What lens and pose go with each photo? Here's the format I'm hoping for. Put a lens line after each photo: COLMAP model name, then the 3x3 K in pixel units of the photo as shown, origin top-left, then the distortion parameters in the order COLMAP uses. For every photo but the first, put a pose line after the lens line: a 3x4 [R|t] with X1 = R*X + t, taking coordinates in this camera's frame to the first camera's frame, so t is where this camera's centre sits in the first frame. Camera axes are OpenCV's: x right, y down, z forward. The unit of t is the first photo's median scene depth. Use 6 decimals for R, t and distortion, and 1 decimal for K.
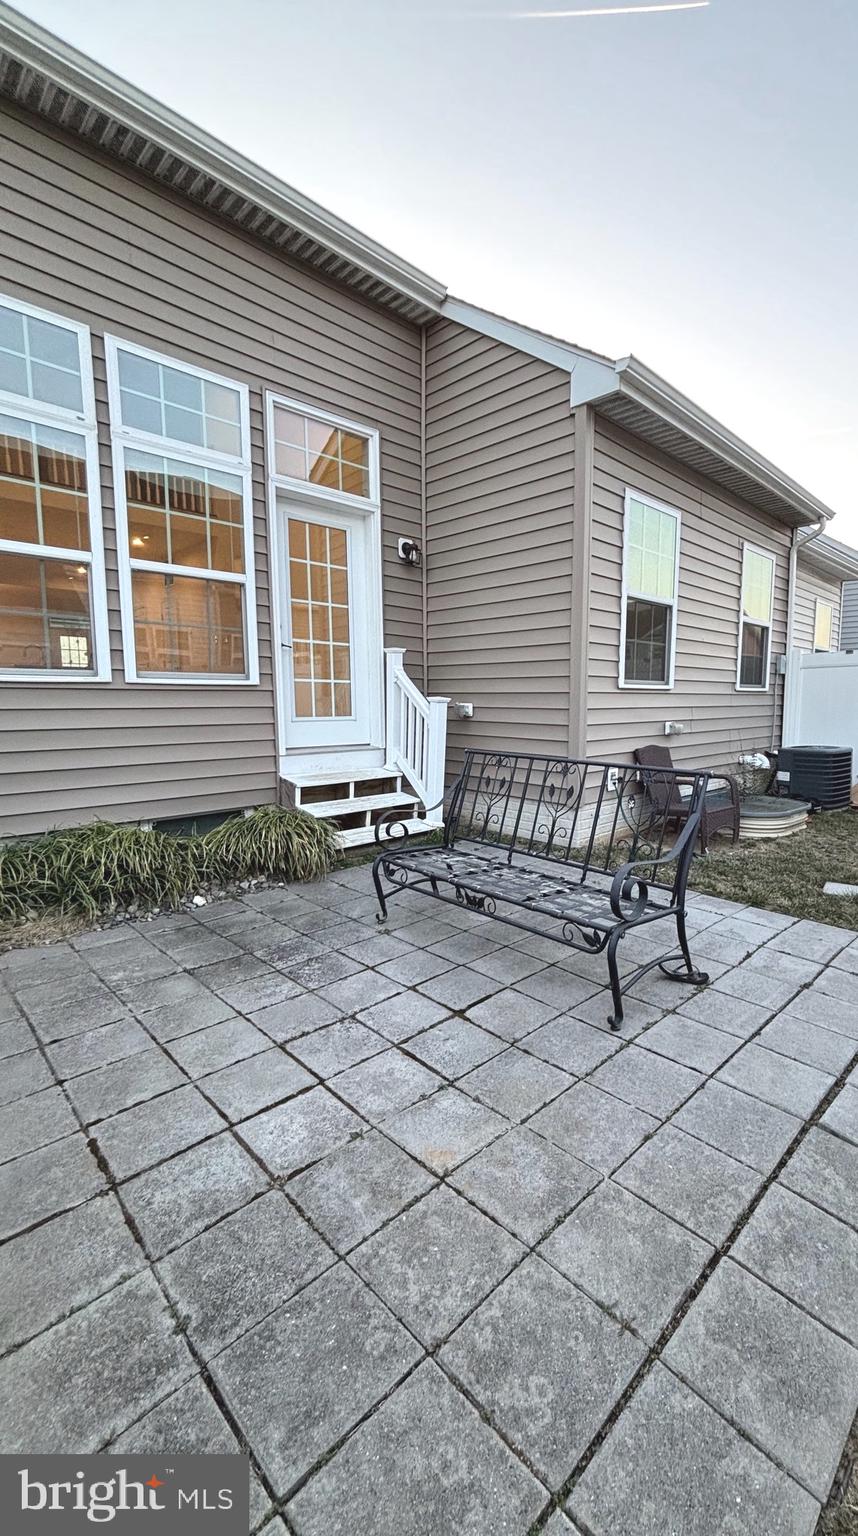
lens RADIAL K [[619.5, 0, 431.8], [0, 619.5, 790.0], [0, 0, 1]] dist [-0.000526, -0.000089]
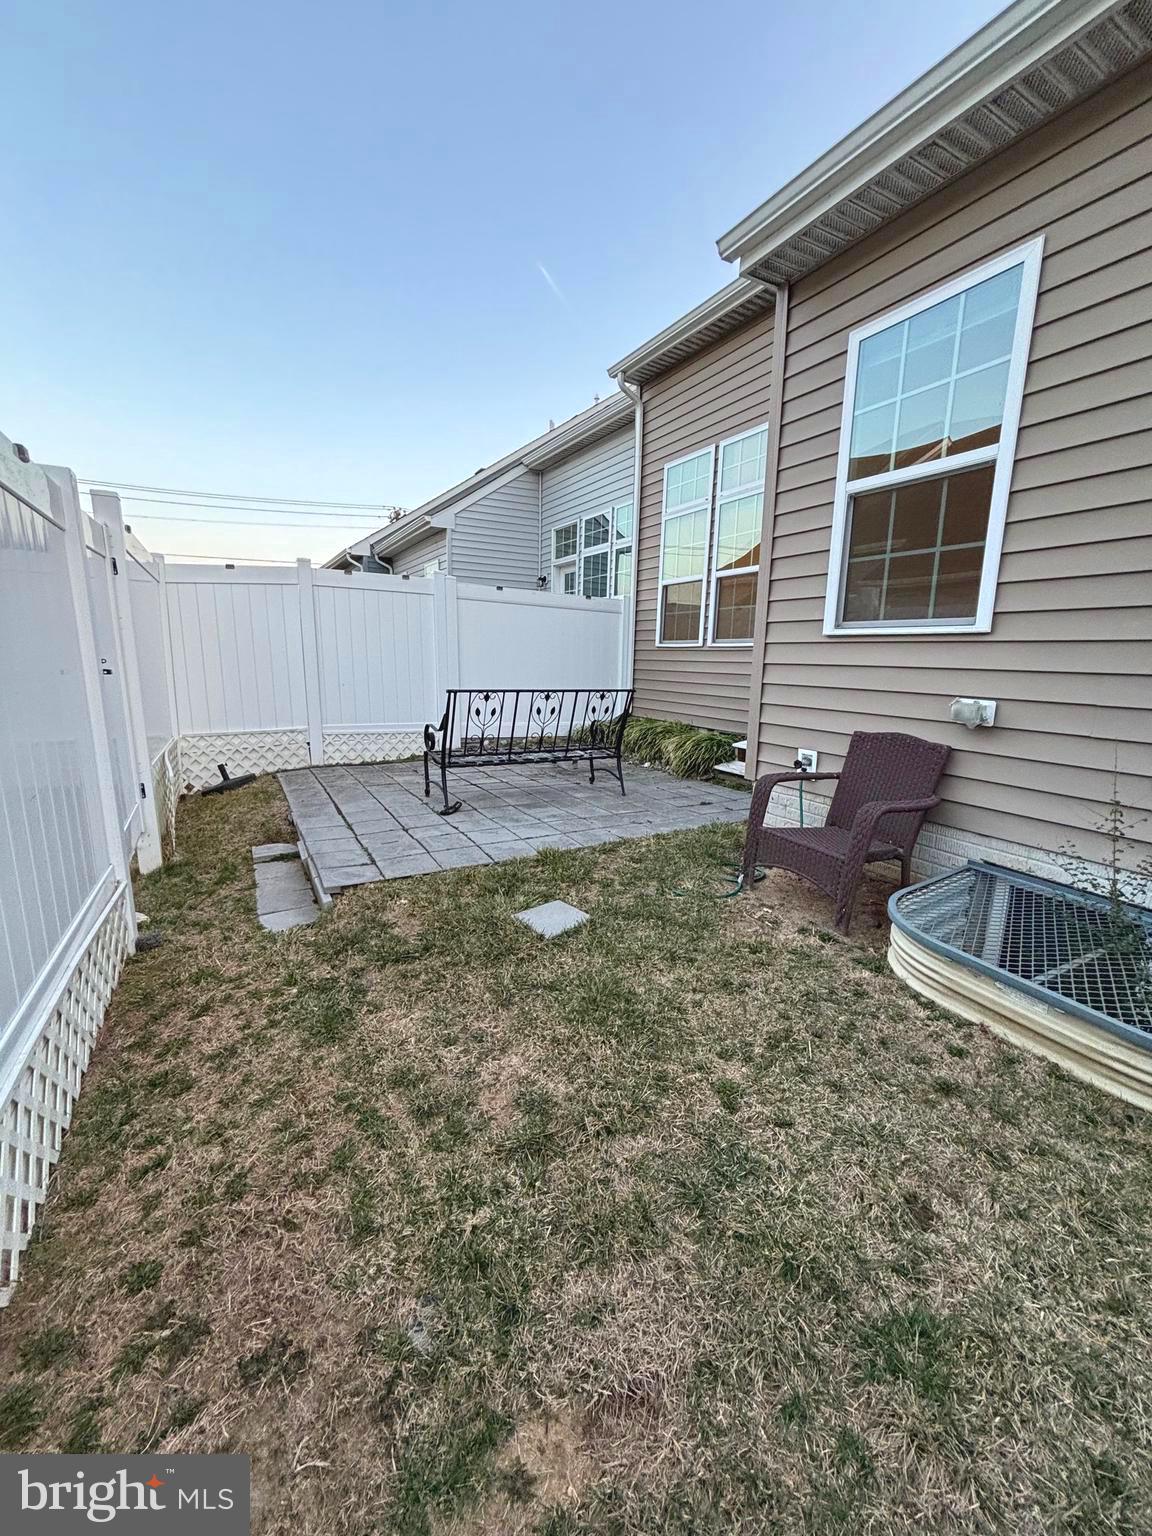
lens RADIAL K [[616.5, 0, 574.2], [0, 616.5, 768.0], [0, 0, 1]] dist [-0.003497, 0.003519]
pose [[-0.256523, 0.162931, -0.952706, 1.251622], [-0.151163, 0.966797, 0.206043, -0.144945], [0.954644, 0.196868, -0.223376, 1.090609]]
